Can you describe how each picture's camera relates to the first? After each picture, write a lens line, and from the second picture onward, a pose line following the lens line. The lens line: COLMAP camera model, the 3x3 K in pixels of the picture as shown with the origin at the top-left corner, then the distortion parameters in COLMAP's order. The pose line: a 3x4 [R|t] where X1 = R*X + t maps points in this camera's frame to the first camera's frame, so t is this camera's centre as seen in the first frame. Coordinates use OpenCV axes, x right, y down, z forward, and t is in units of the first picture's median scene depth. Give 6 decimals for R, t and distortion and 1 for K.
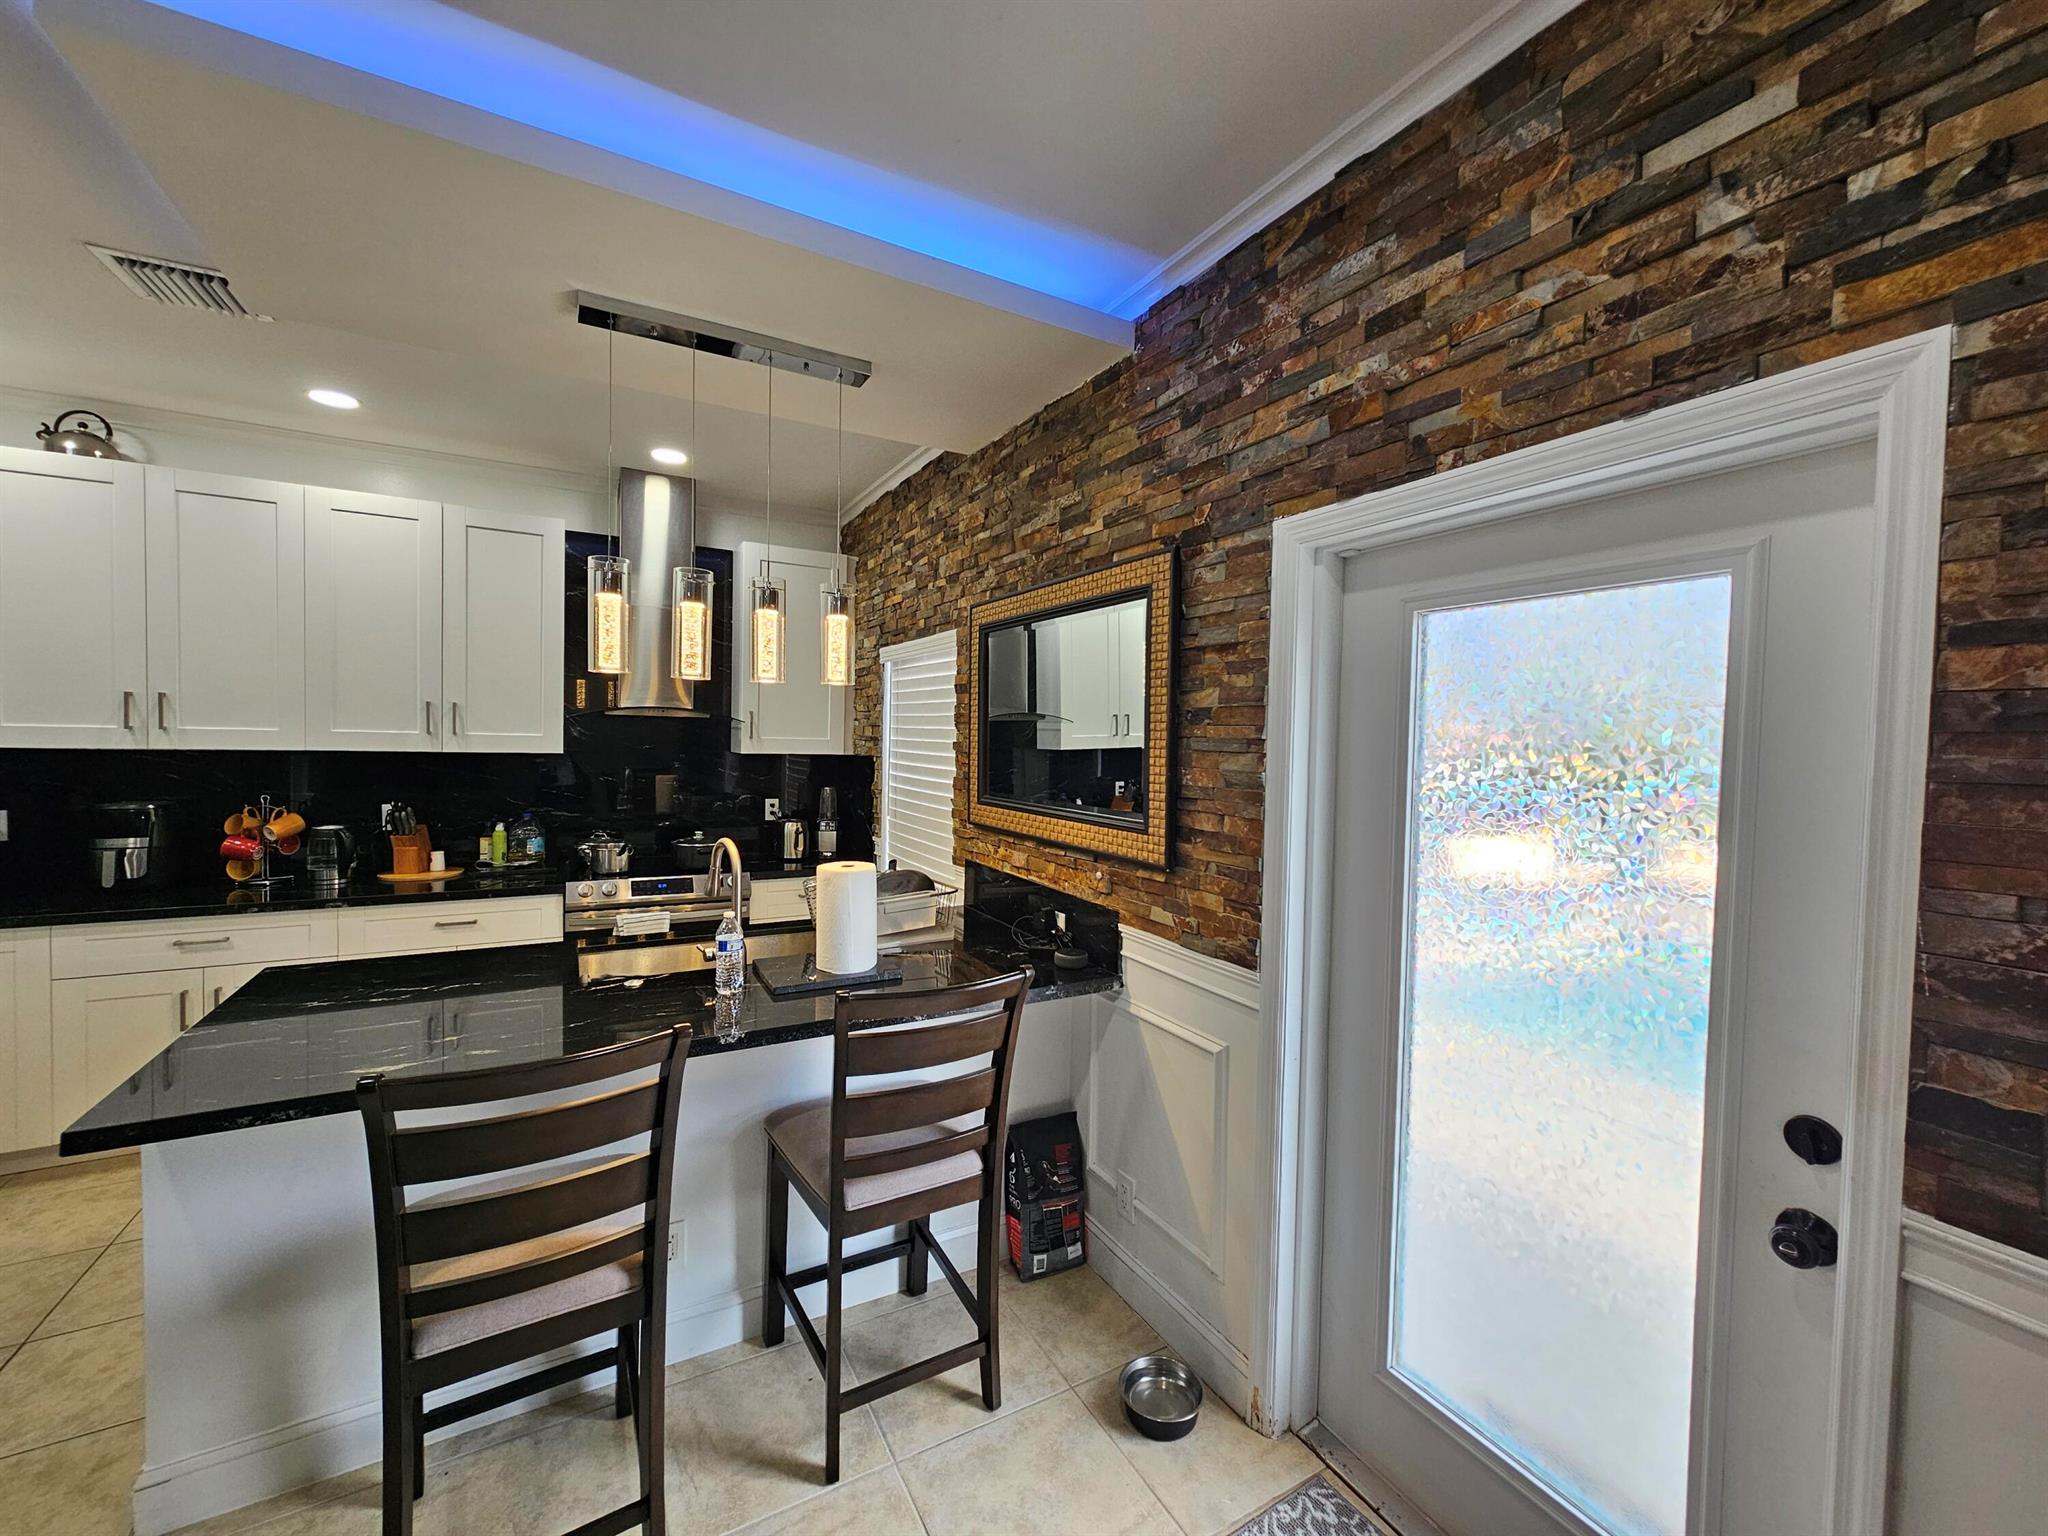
lens RADIAL K [[830.7, 0, 1028.9], [0, 830.7, 766.0], [0, 0, 1]] dist [-0.000833, -0.000494]
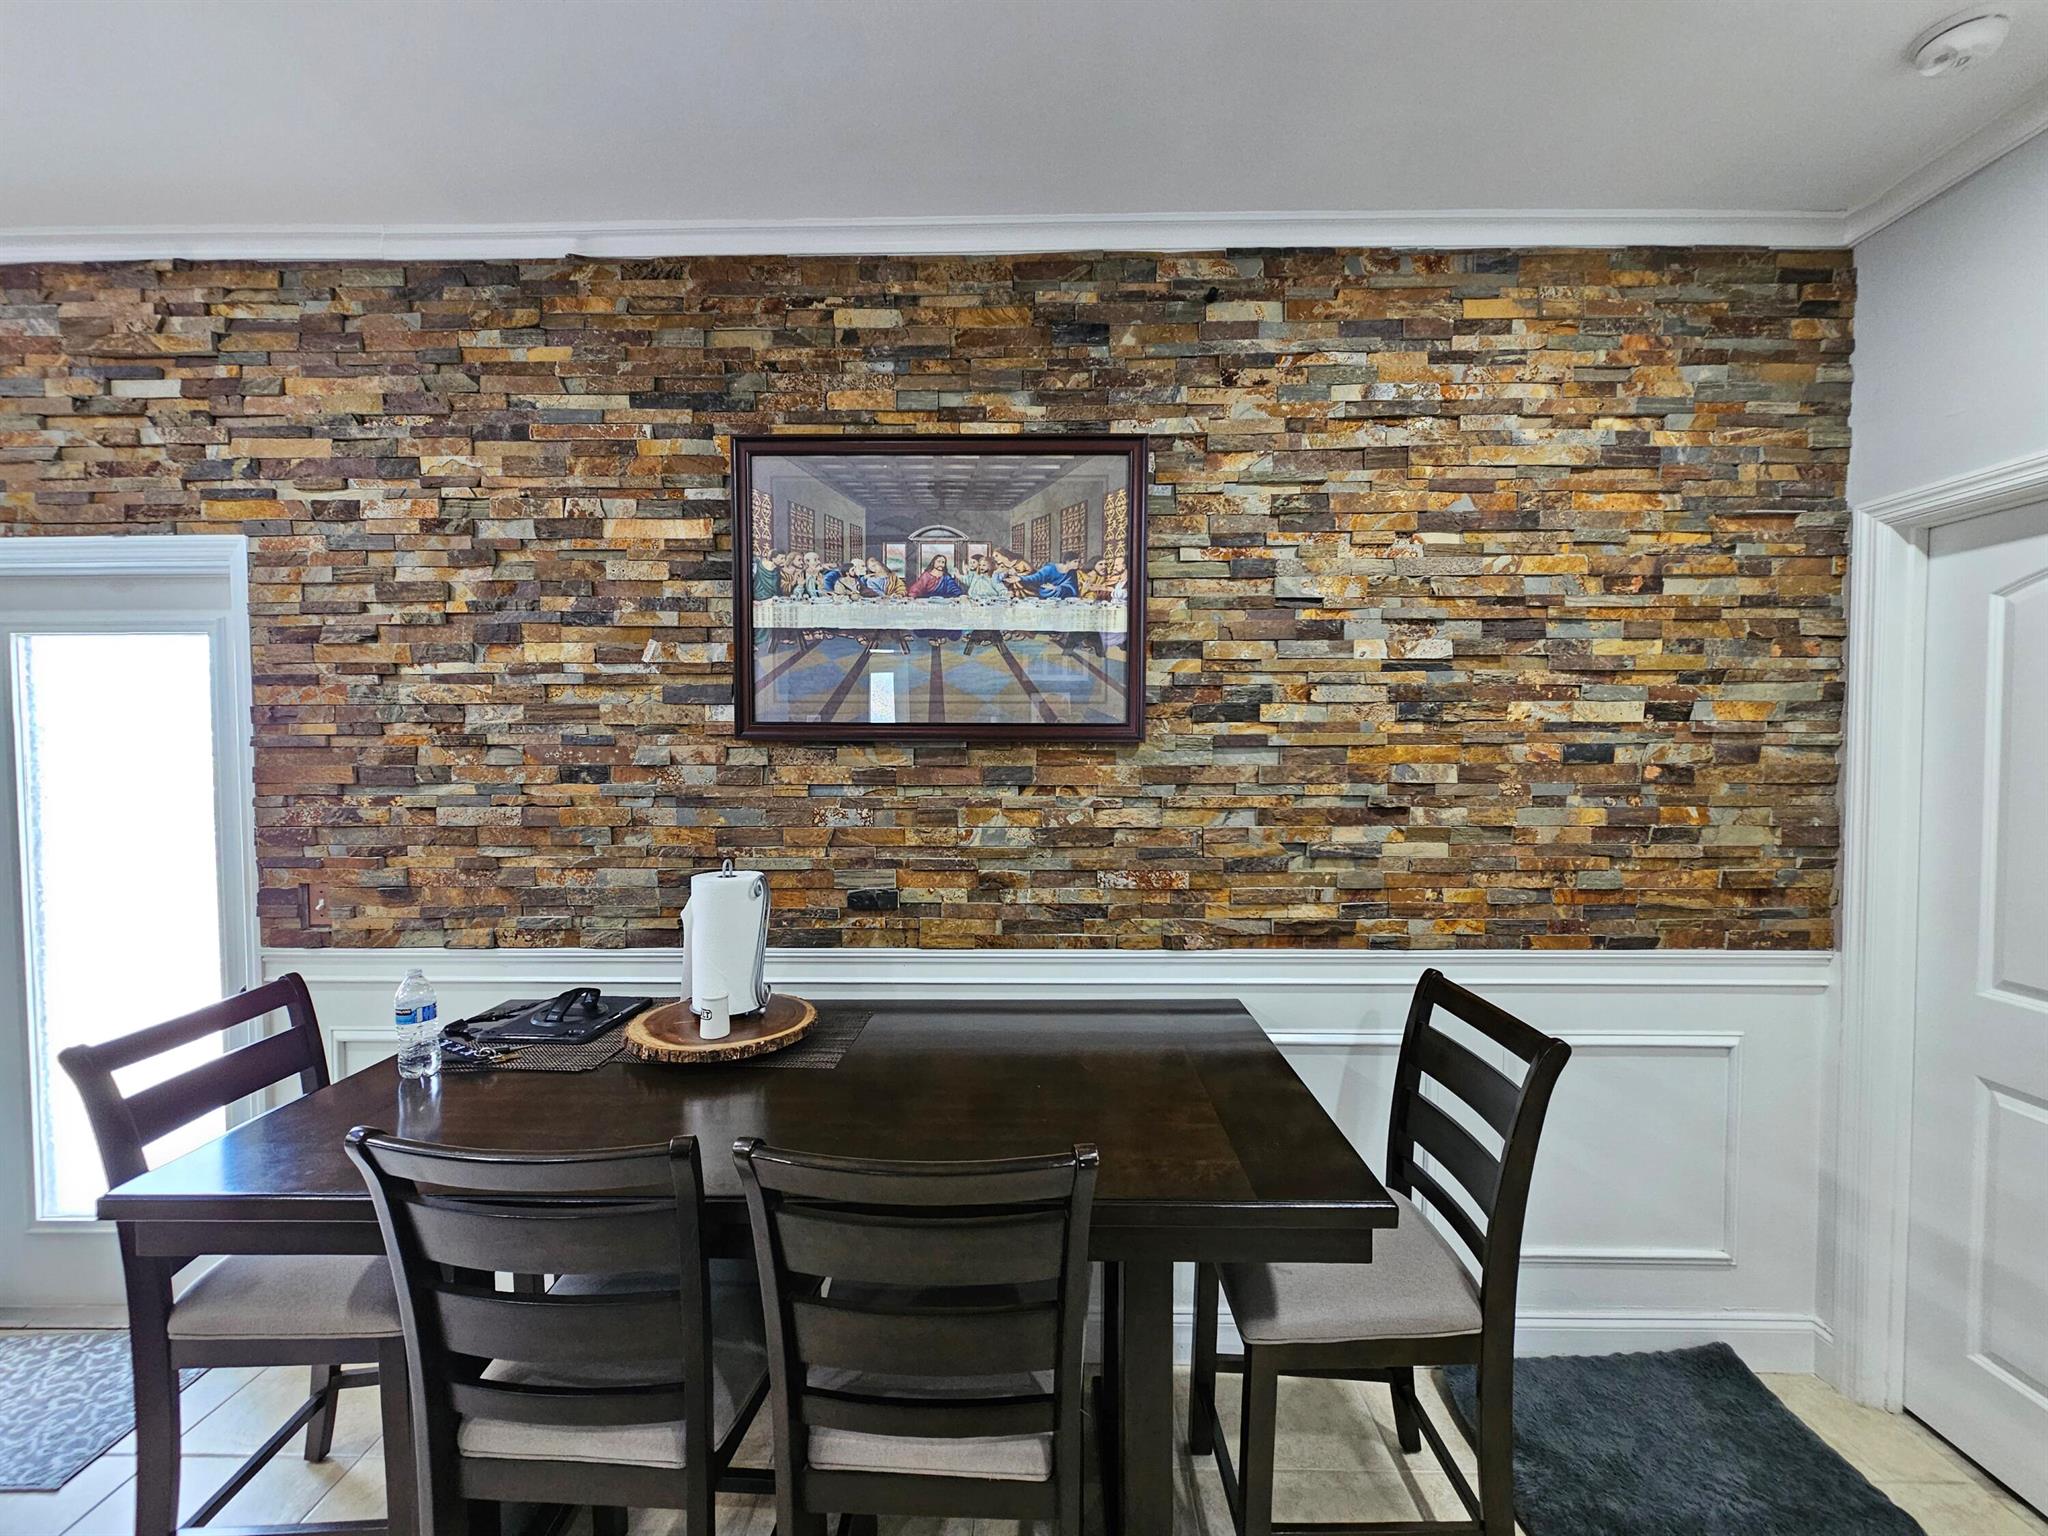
lens RADIAL K [[830.7, 0, 1020.9], [0, 830.7, 766.4], [0, 0, 1]] dist [-0.000833, -0.000494]
pose [[0.504750, -0.052158, 0.861689, 0.103337], [0.041490, 0.998485, 0.036135, 0.032463], [-0.862268, 0.017512, 0.506149, -0.794415]]
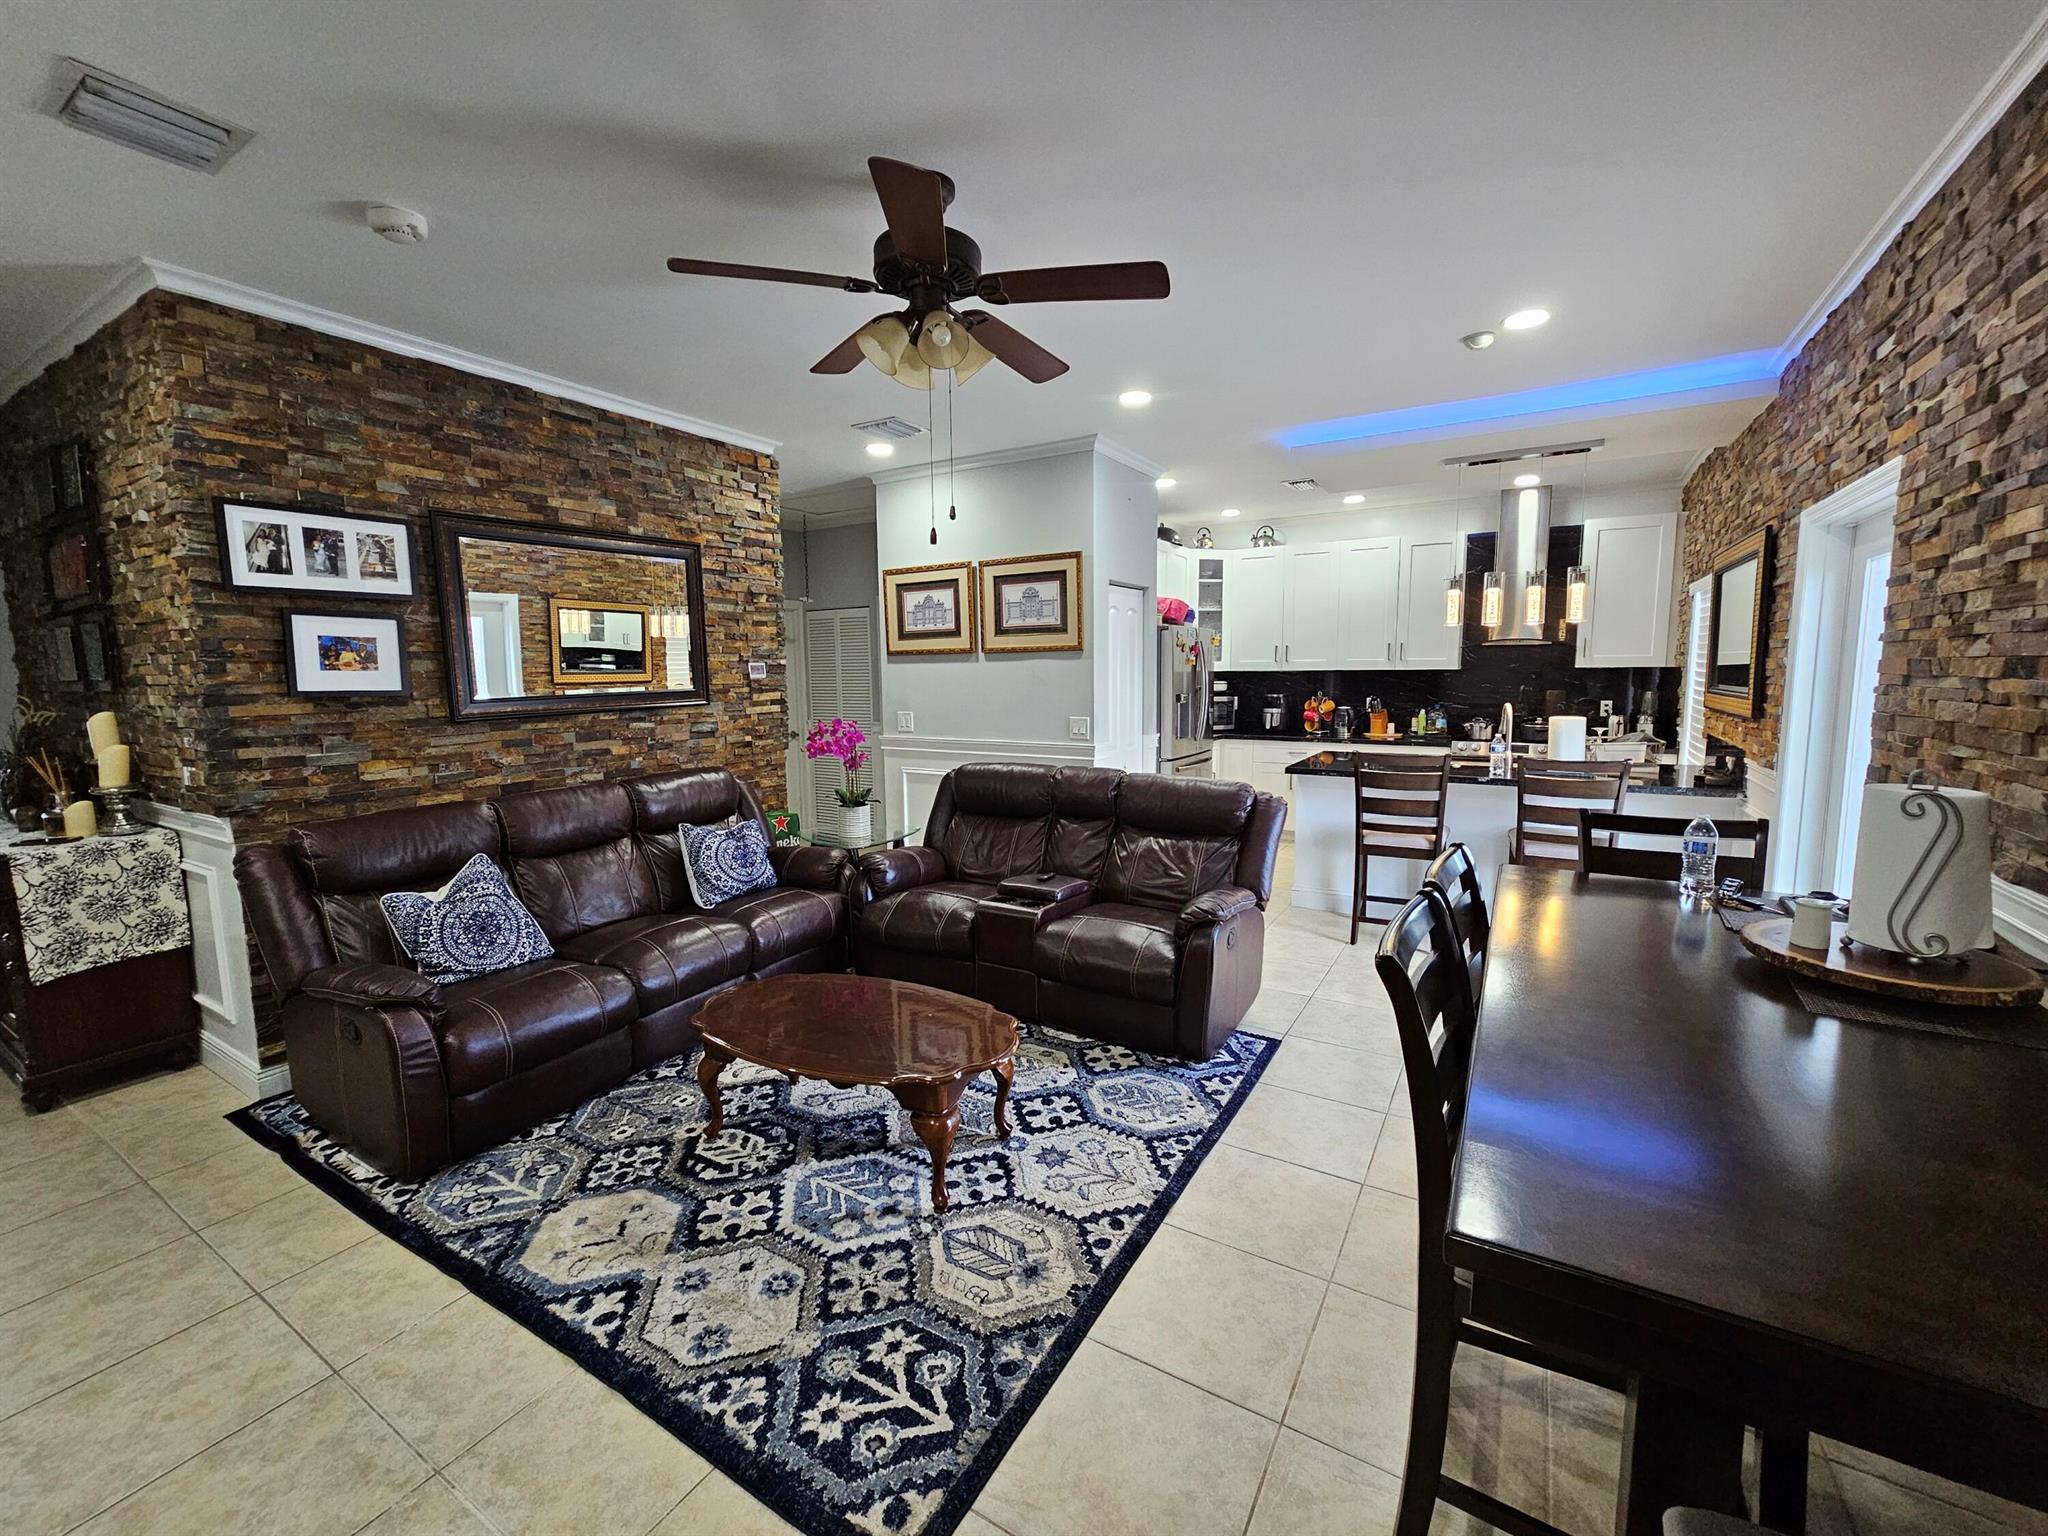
lens RADIAL K [[830.7, 0, 1025.0], [0, 830.7, 760.8], [0, 0, 1]] dist [-0.000833, -0.000494]
pose [[0.487953, 0.069994, -0.870059, 0.888282], [-0.009517, 0.997147, 0.074880, 0.092612], [0.872818, -0.028258, 0.487227, -1.084609]]
